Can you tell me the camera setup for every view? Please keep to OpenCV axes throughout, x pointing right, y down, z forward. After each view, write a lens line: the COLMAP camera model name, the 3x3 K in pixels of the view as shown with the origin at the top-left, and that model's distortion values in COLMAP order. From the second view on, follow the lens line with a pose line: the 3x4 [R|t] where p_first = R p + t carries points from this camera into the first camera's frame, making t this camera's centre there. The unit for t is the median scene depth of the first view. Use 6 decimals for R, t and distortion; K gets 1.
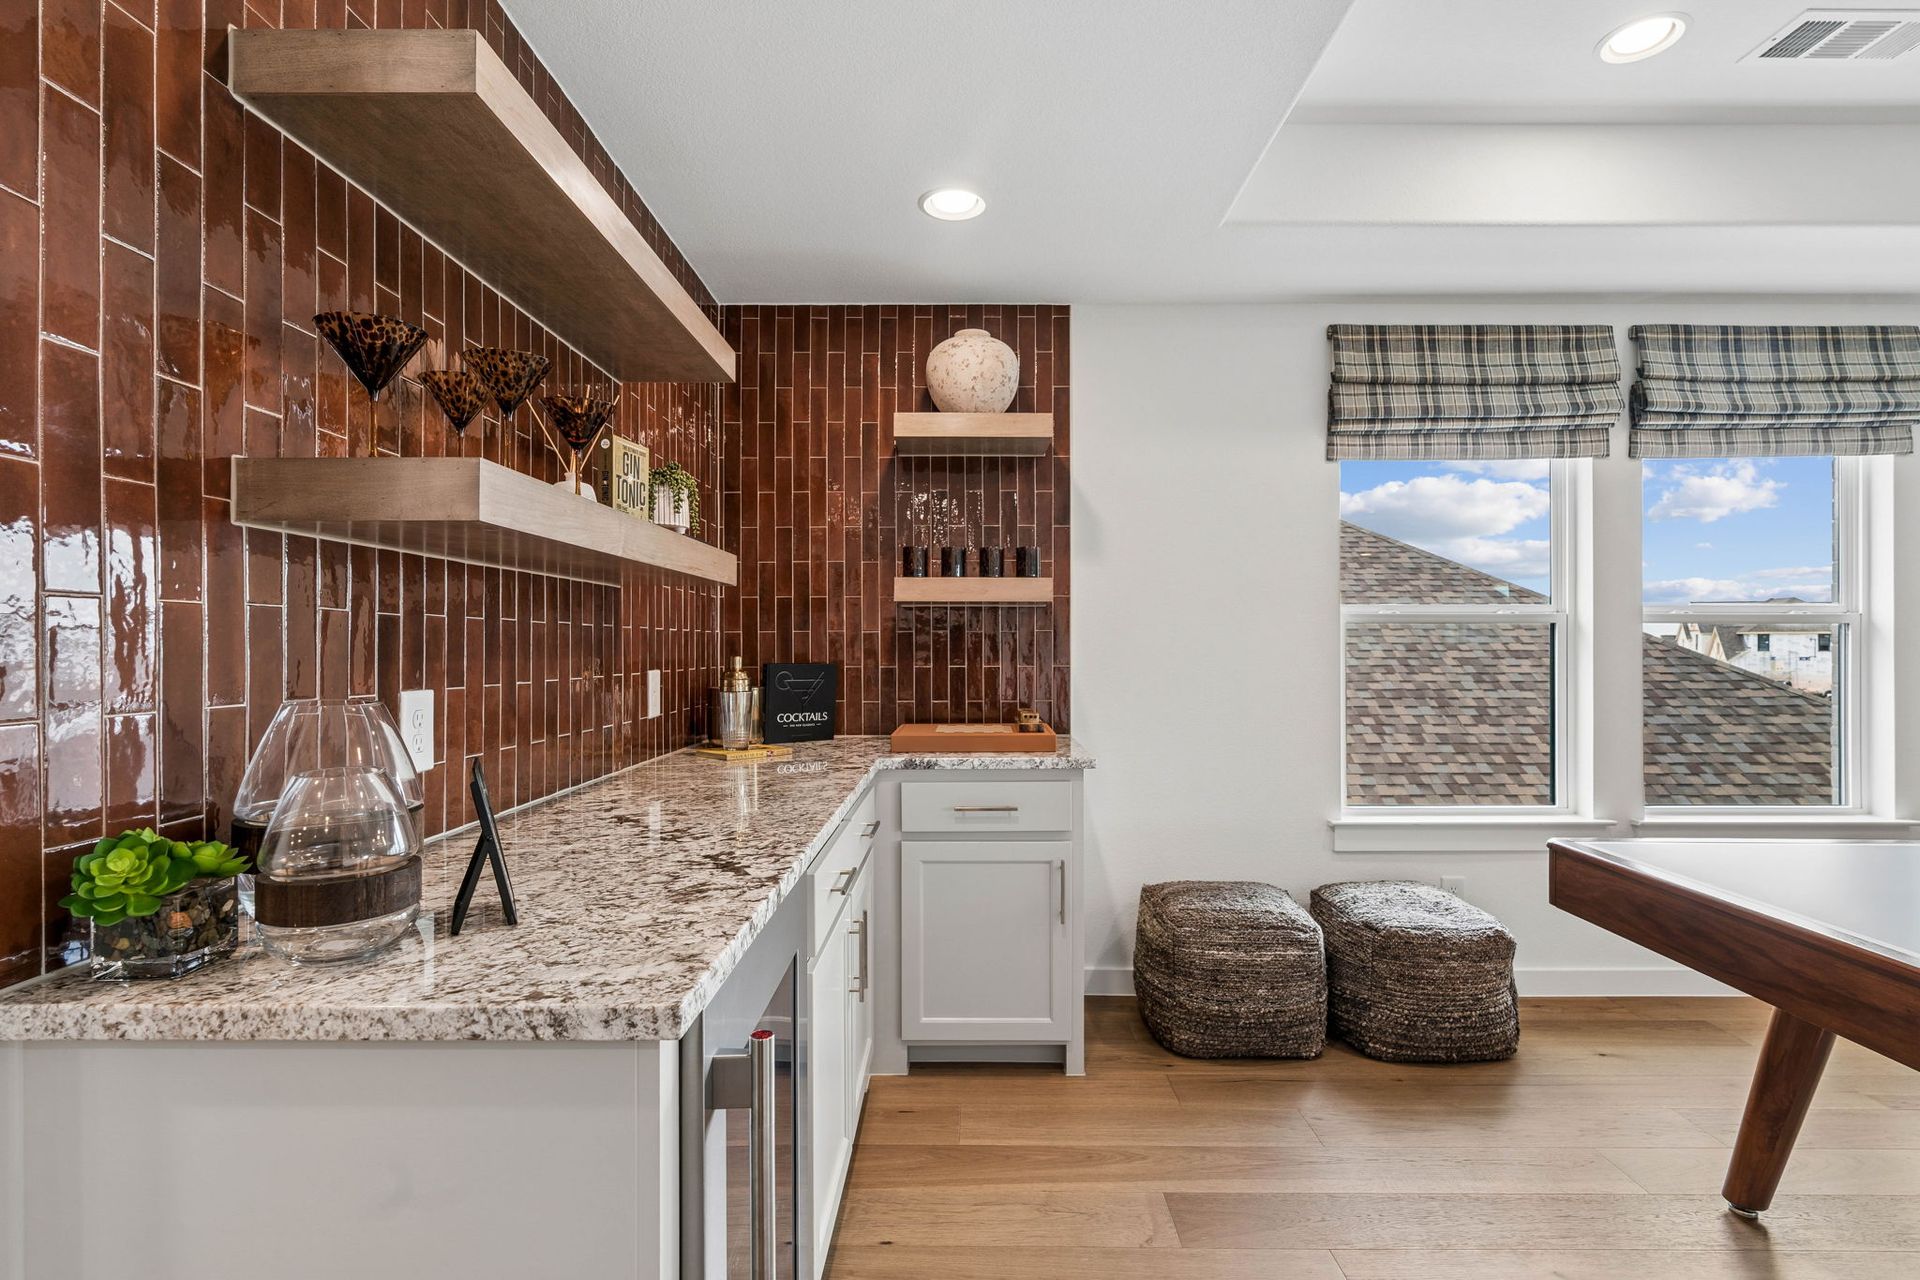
lens RADIAL K [[902.1, 0, 963.6], [0, 902.1, 639.3], [0, 0, 1]] dist [-0.001331, -0.000110]
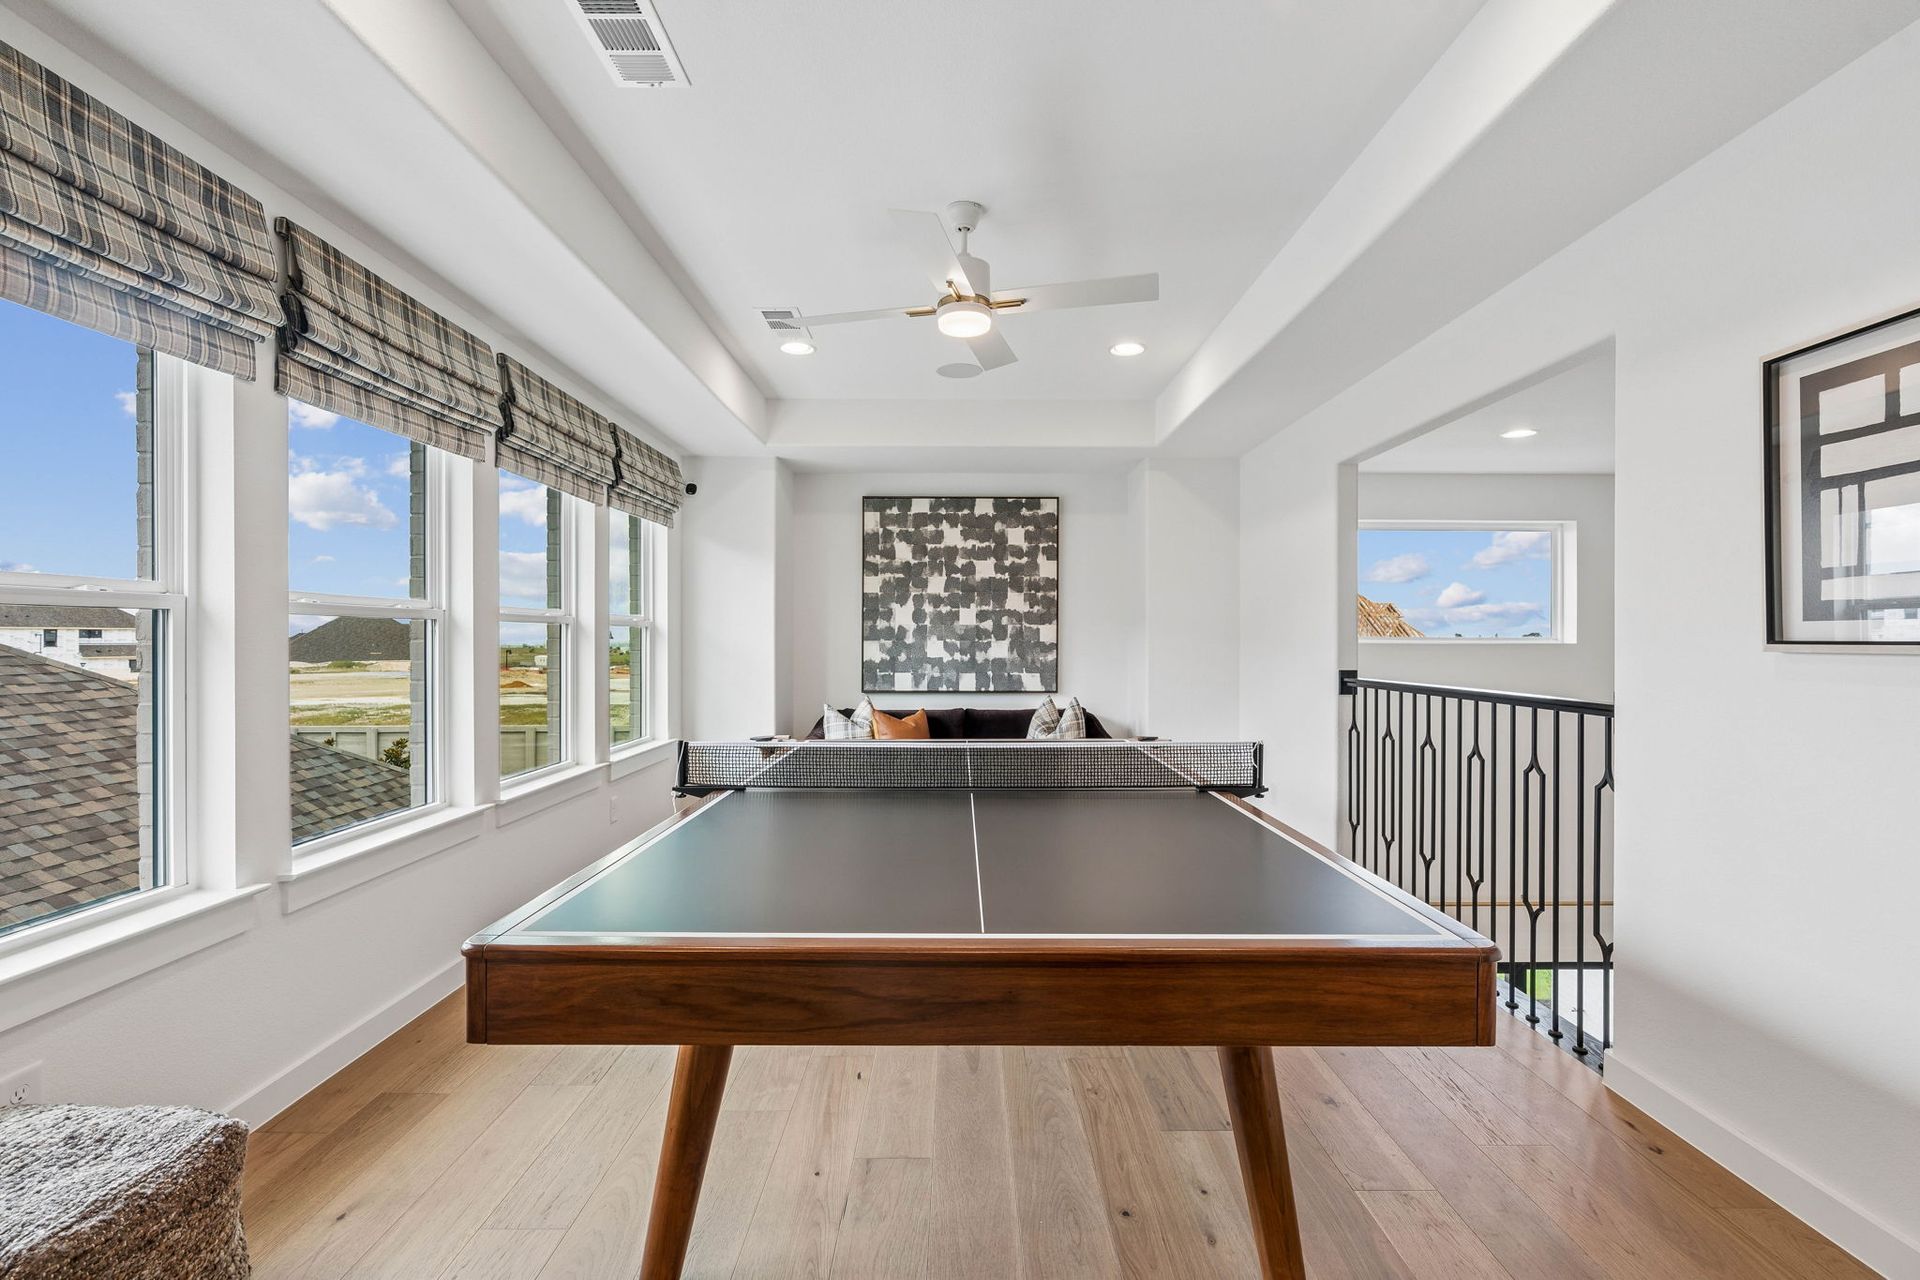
lens RADIAL K [[861.2, 0, 970.0], [0, 861.2, 636.7], [0, 0, 1]] dist [-0.012473, 0.002388]
pose [[-0.018960, 0.001839, 0.999819, 0.021223], [-0.003707, 0.999991, -0.001910, 0.001136], [-0.999813, -0.003743, -0.018953, 0.441010]]
